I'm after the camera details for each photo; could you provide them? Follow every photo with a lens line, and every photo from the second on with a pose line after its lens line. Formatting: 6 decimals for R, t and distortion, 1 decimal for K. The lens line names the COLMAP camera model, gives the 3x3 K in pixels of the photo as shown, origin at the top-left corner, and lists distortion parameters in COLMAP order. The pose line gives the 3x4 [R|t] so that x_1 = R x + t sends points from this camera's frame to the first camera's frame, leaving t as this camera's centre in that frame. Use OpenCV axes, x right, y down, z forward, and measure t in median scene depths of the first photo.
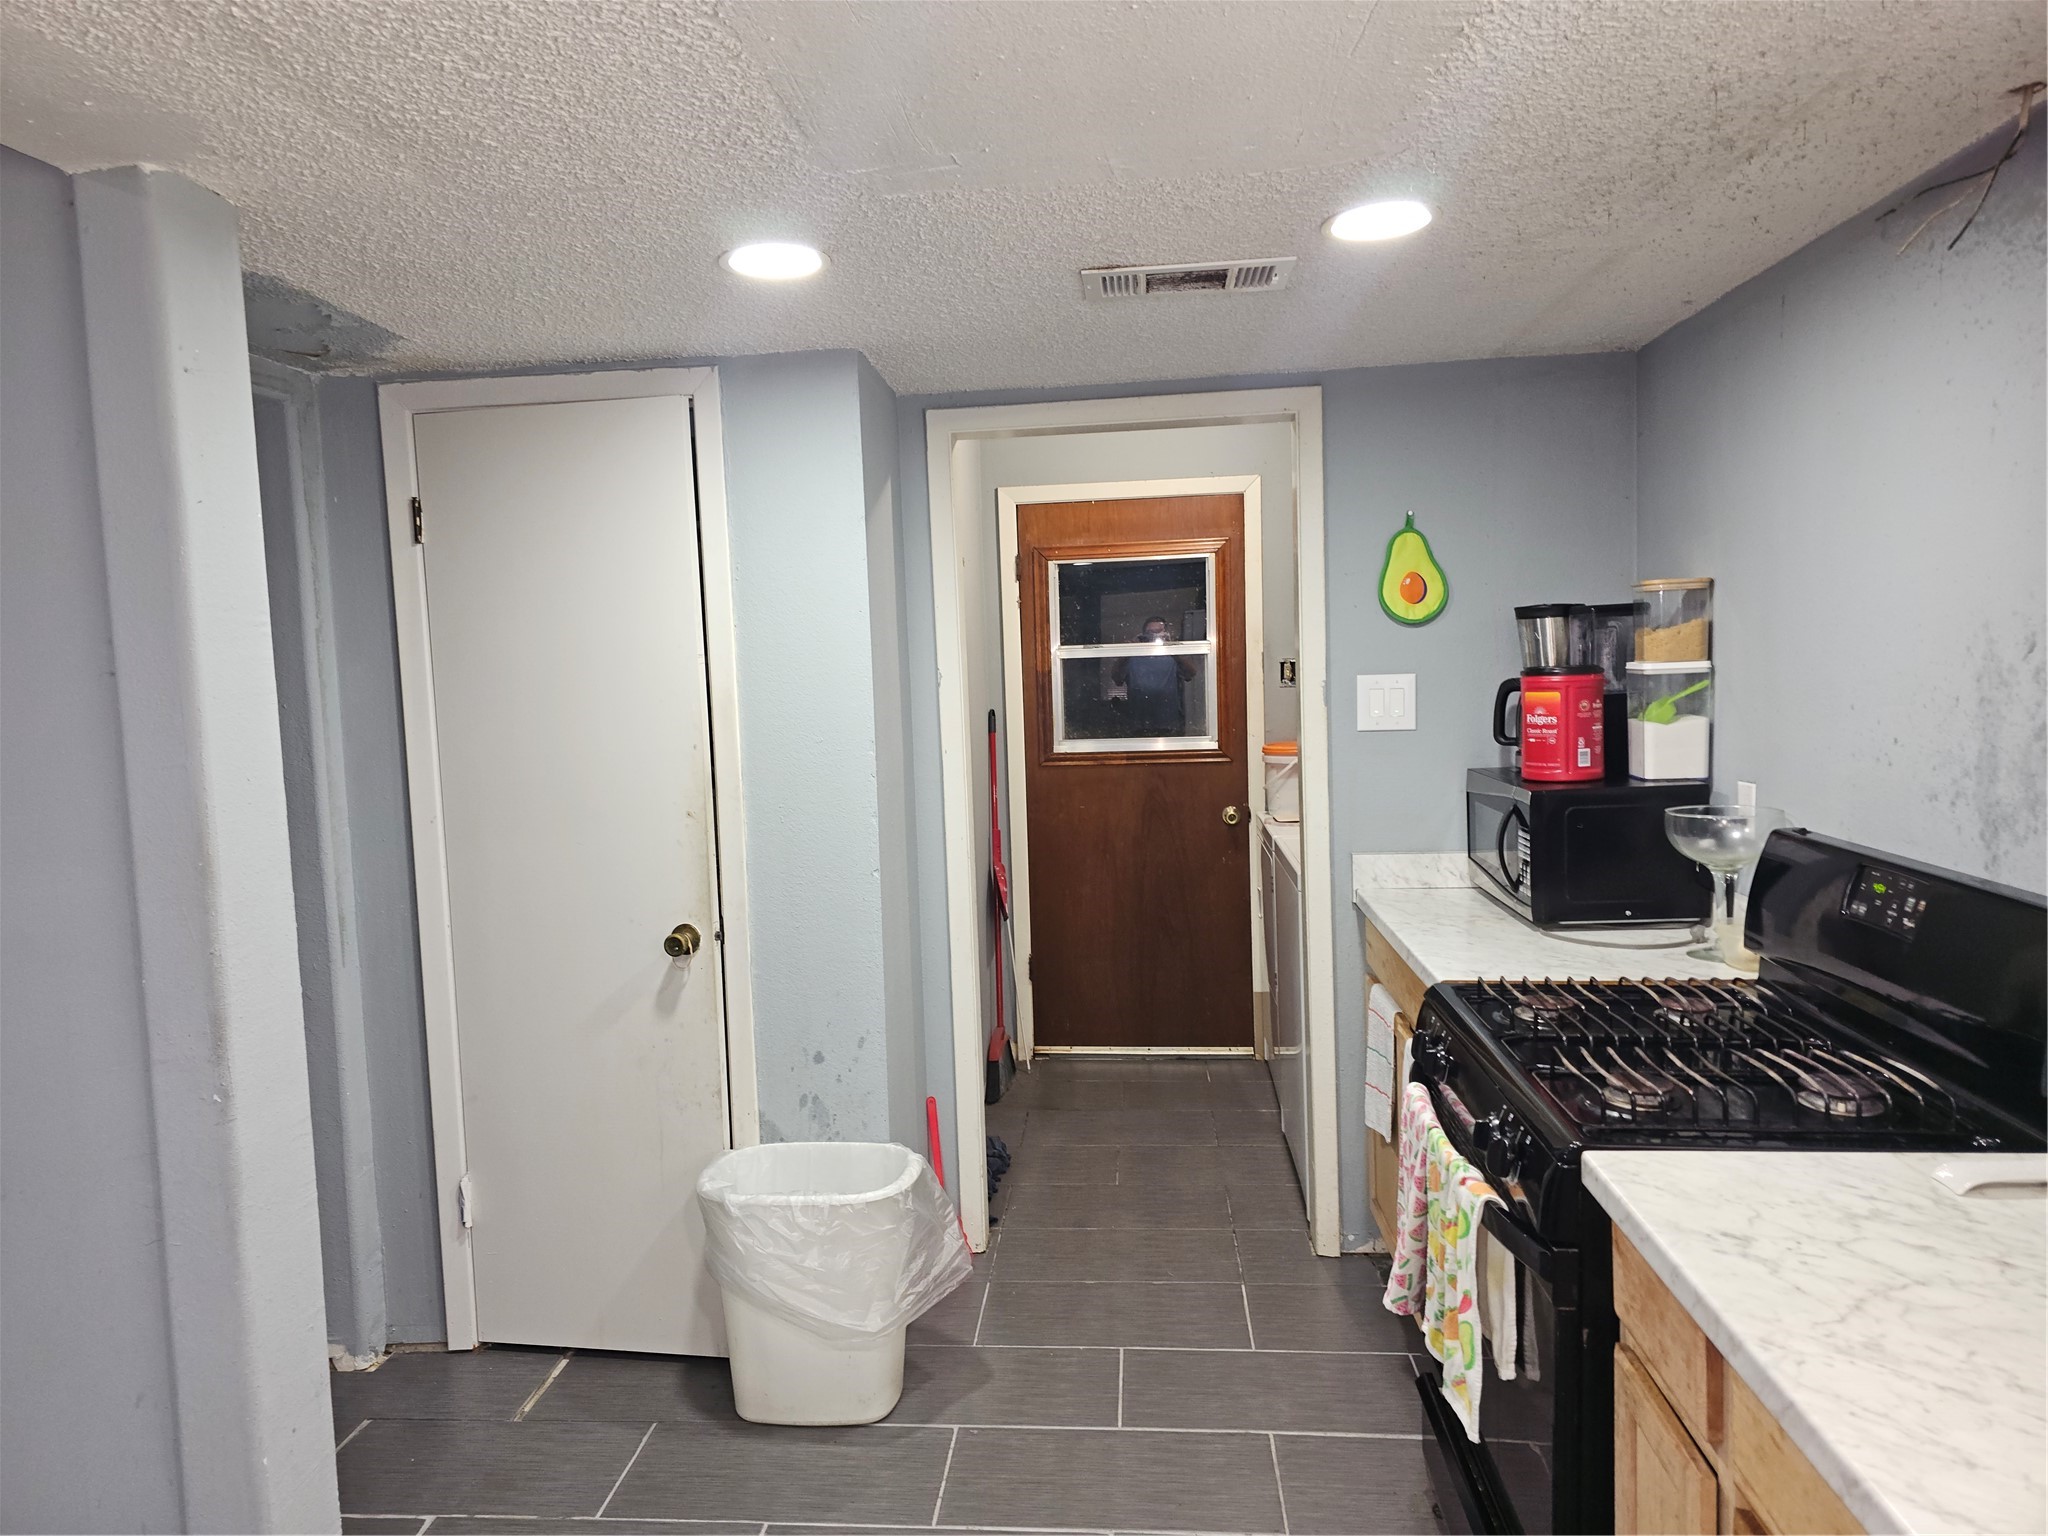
lens RADIAL K [[1340.1, 0, 1013.2], [0, 1340.1, 765.7], [0, 0, 1]] dist [0.053230, -0.045090]
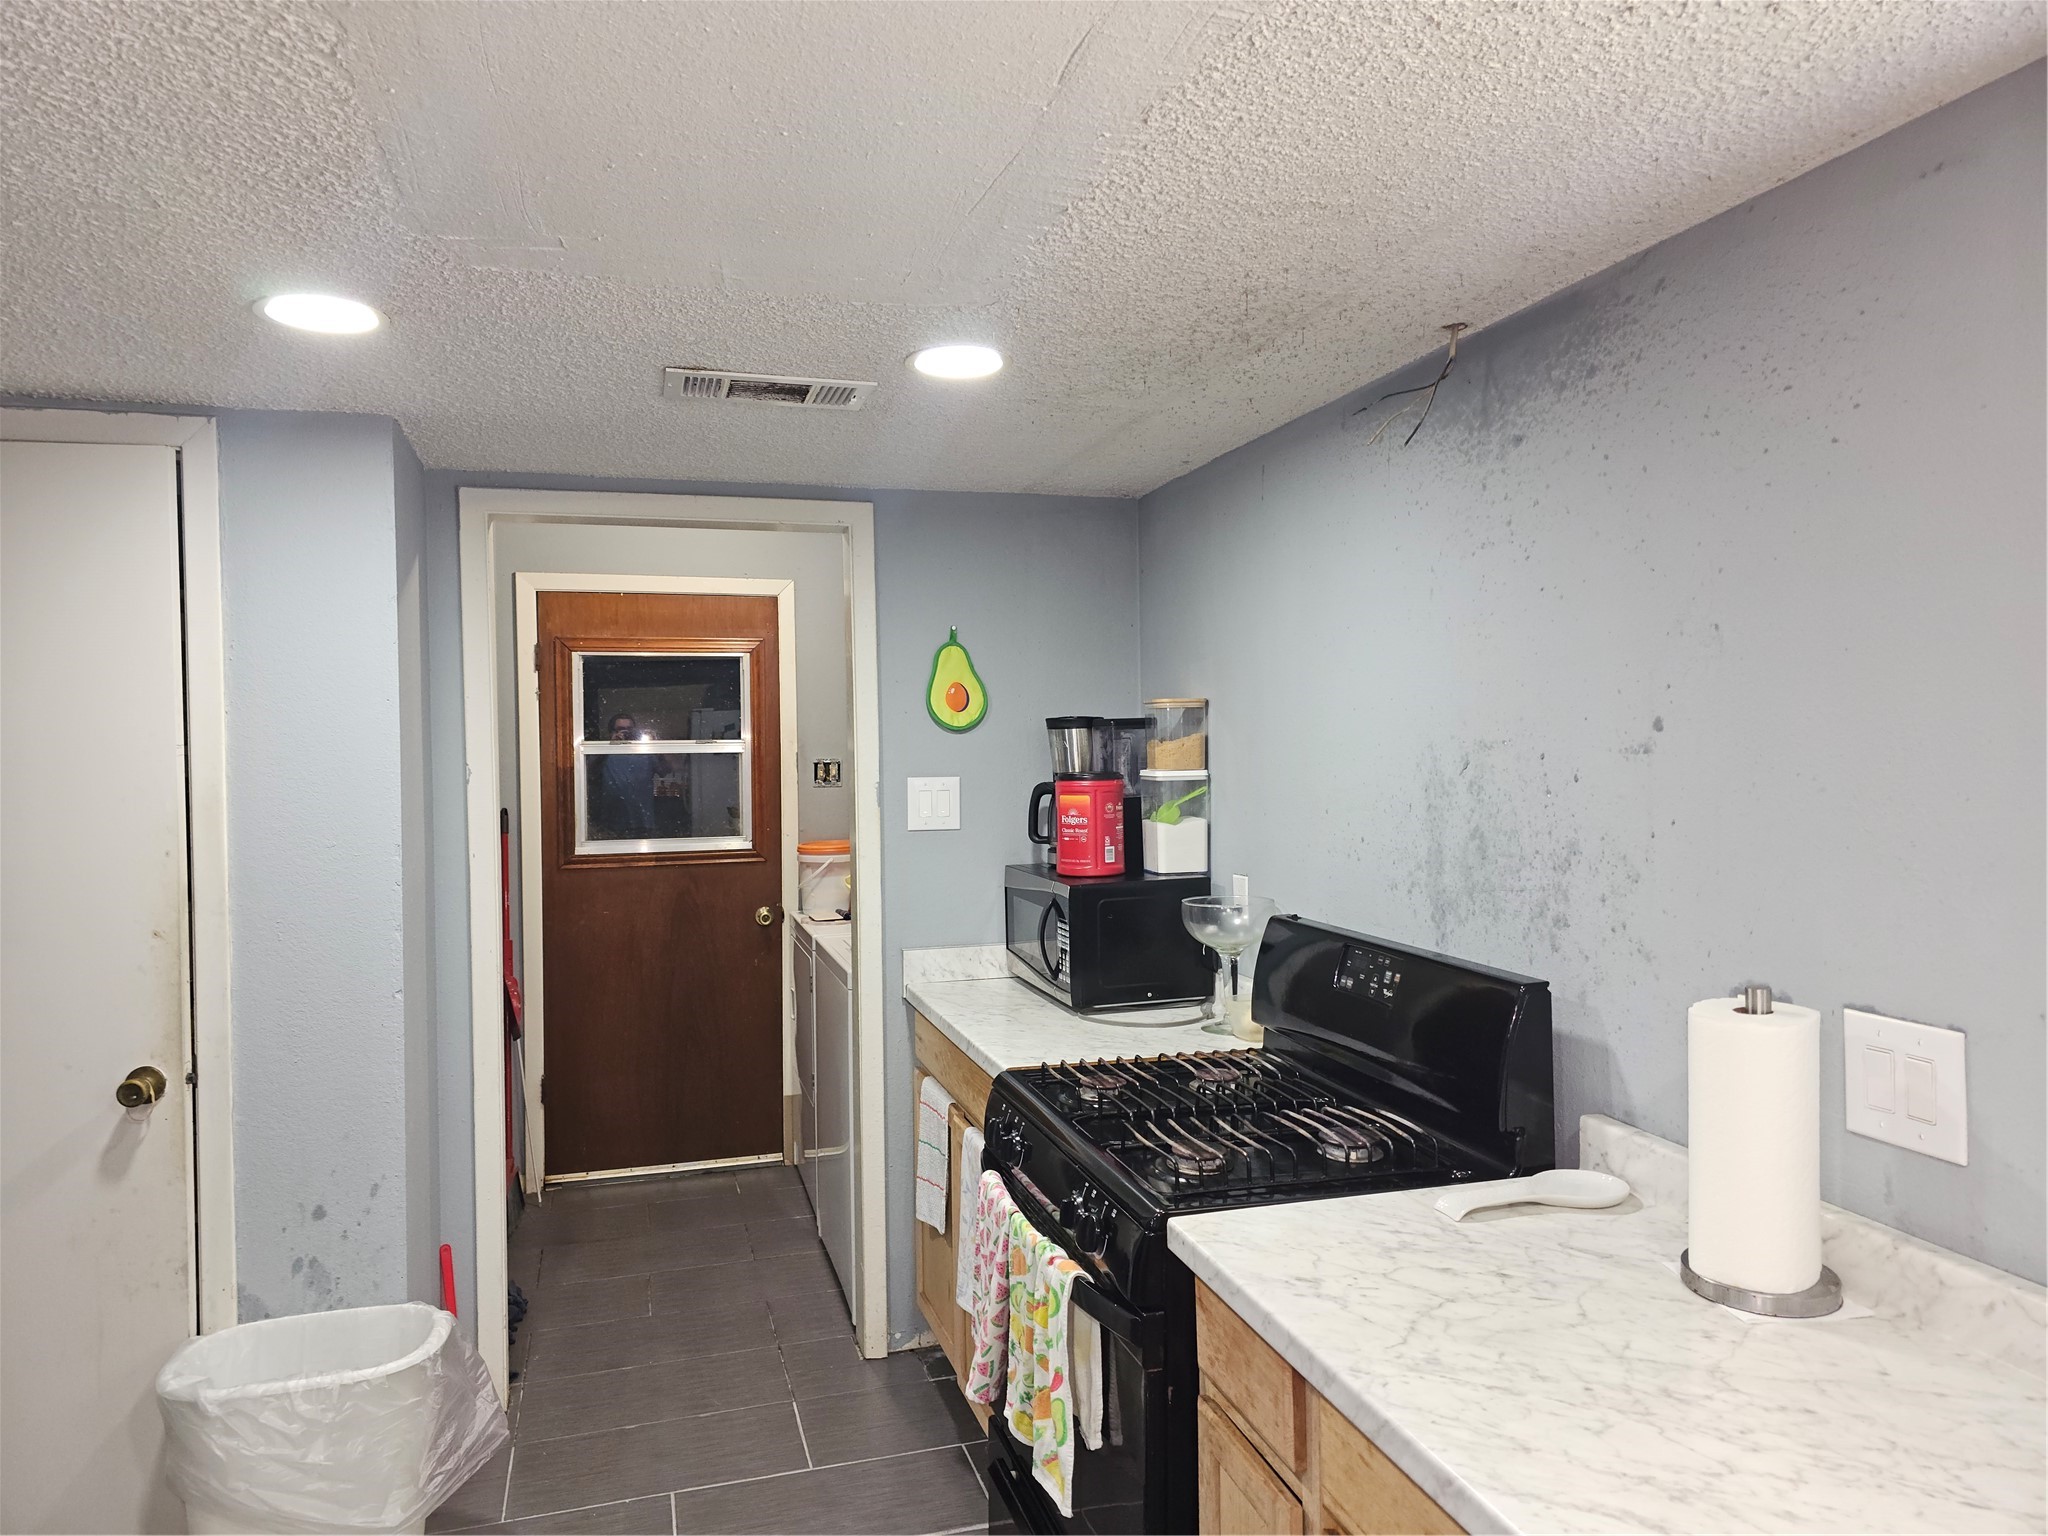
lens RADIAL K [[1340.1, 0, 1013.2], [0, 1340.1, 765.7], [0, 0, 1]] dist [0.053230, -0.045090]
pose [[0.929213, 0.015412, 0.369223, -0.064850], [0.011591, 0.997423, -0.070804, -0.002561], [-0.369363, 0.070072, 0.926640, 0.007697]]
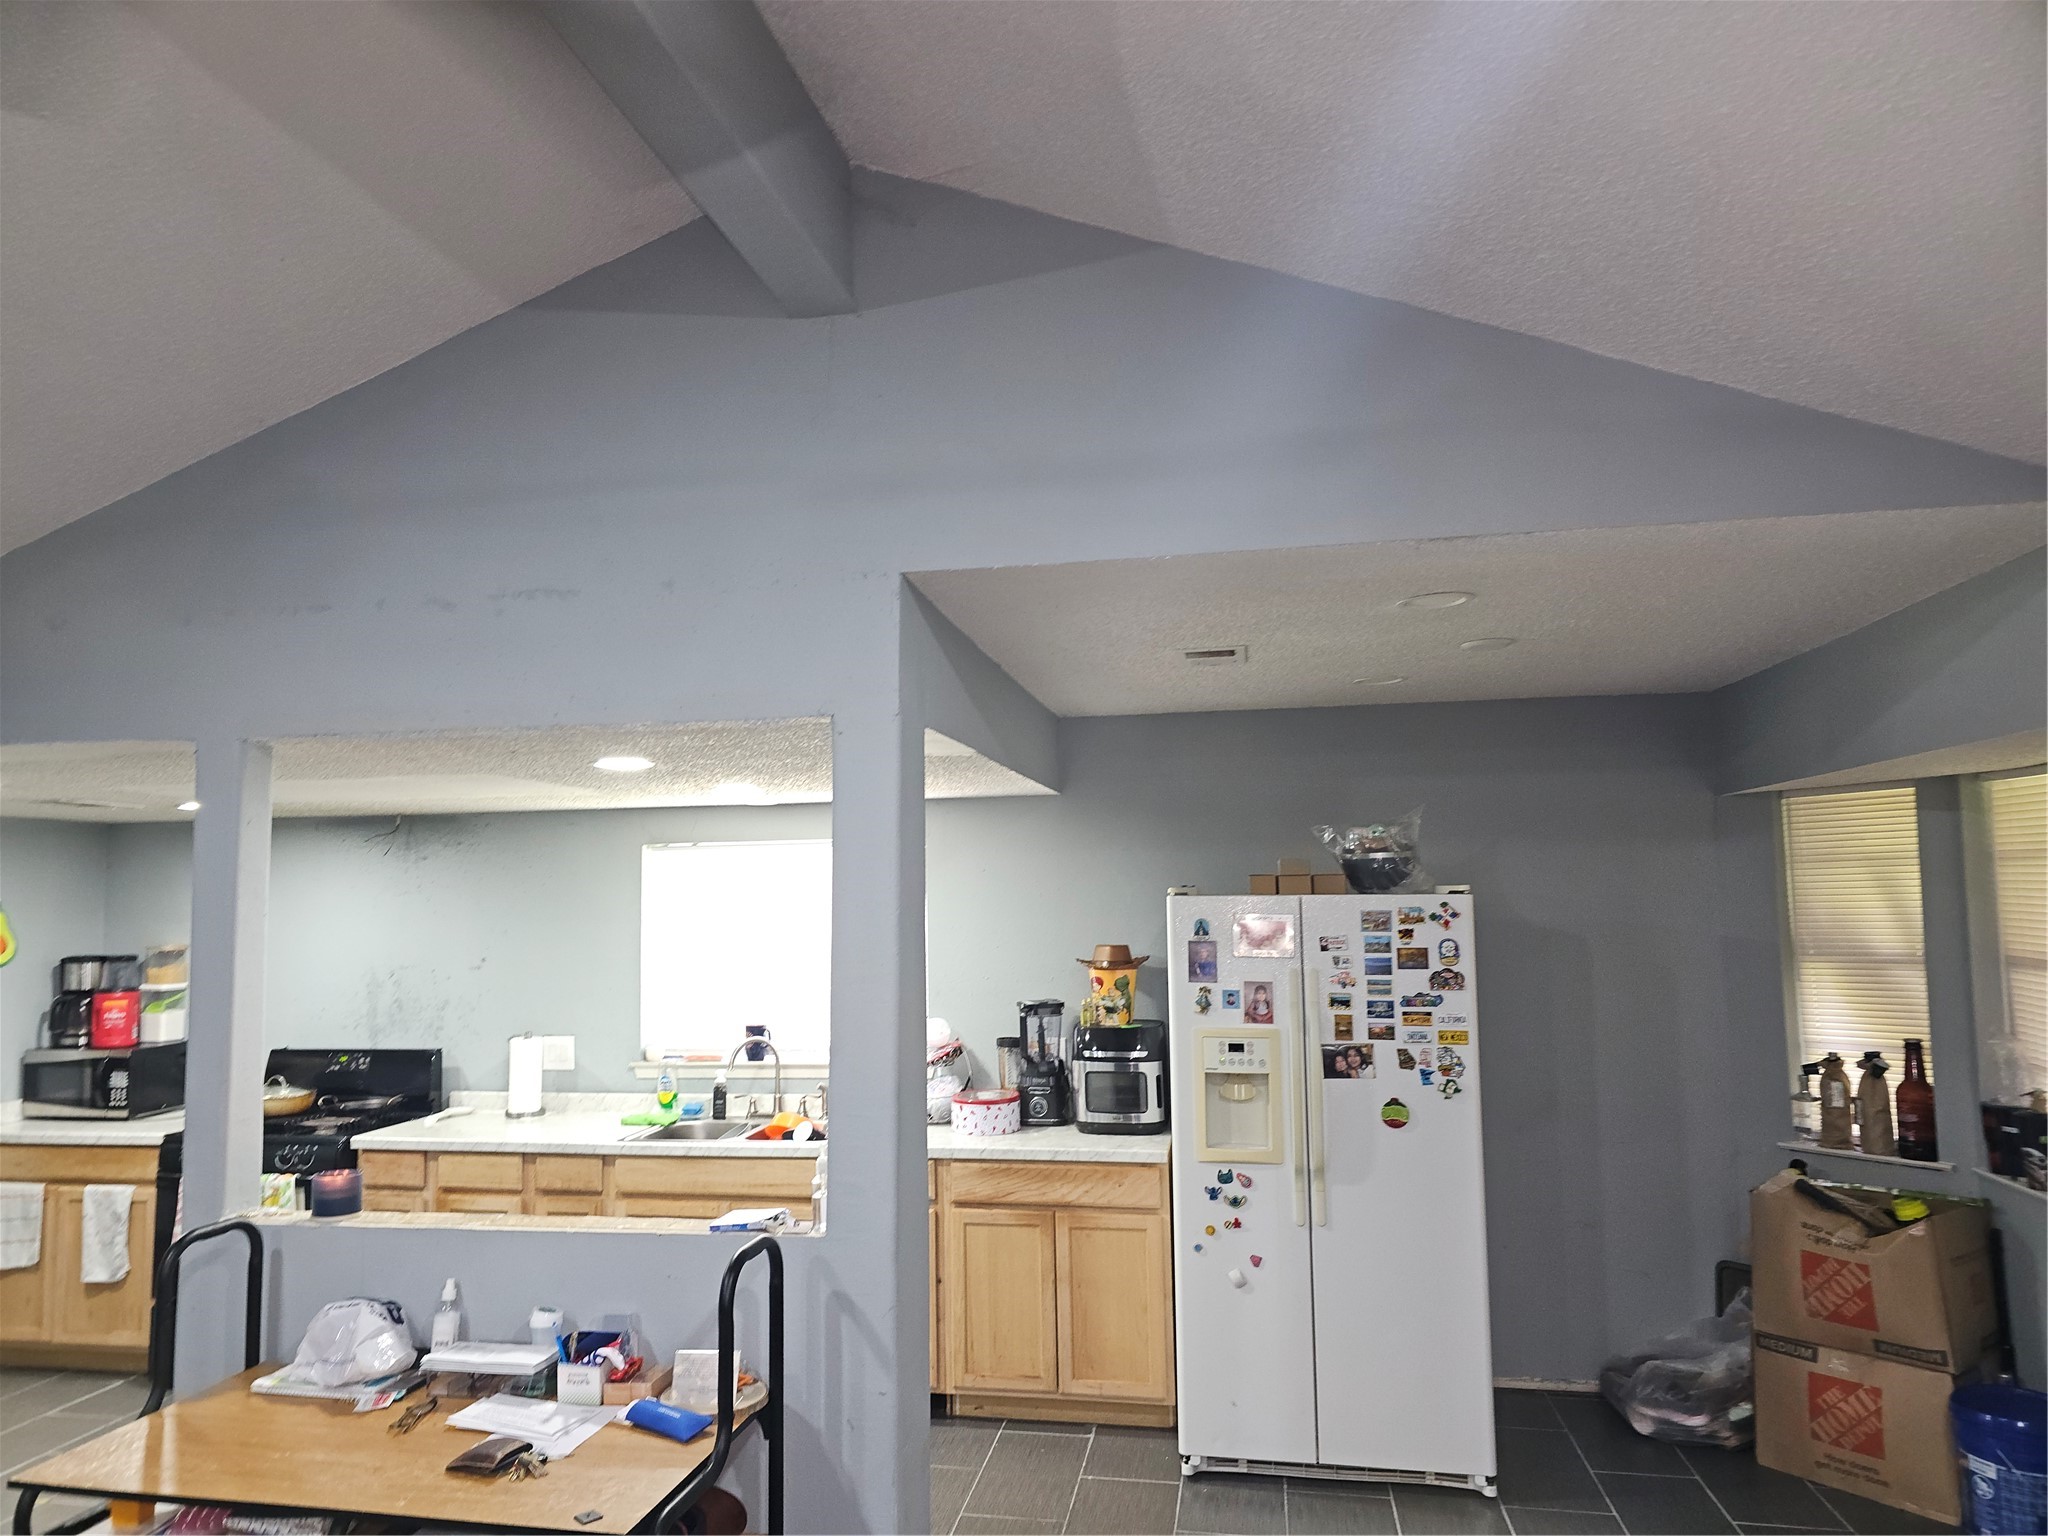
lens RADIAL K [[1340.1, 0, 1013.2], [0, 1340.1, 765.7], [0, 0, 1]] dist [0.053230, -0.045090]
pose [[0.090938, 0.127145, 0.987707, -1.698733], [0.095796, 0.986100, -0.135758, 0.001630], [-0.991238, 0.106964, 0.077494, -0.558756]]
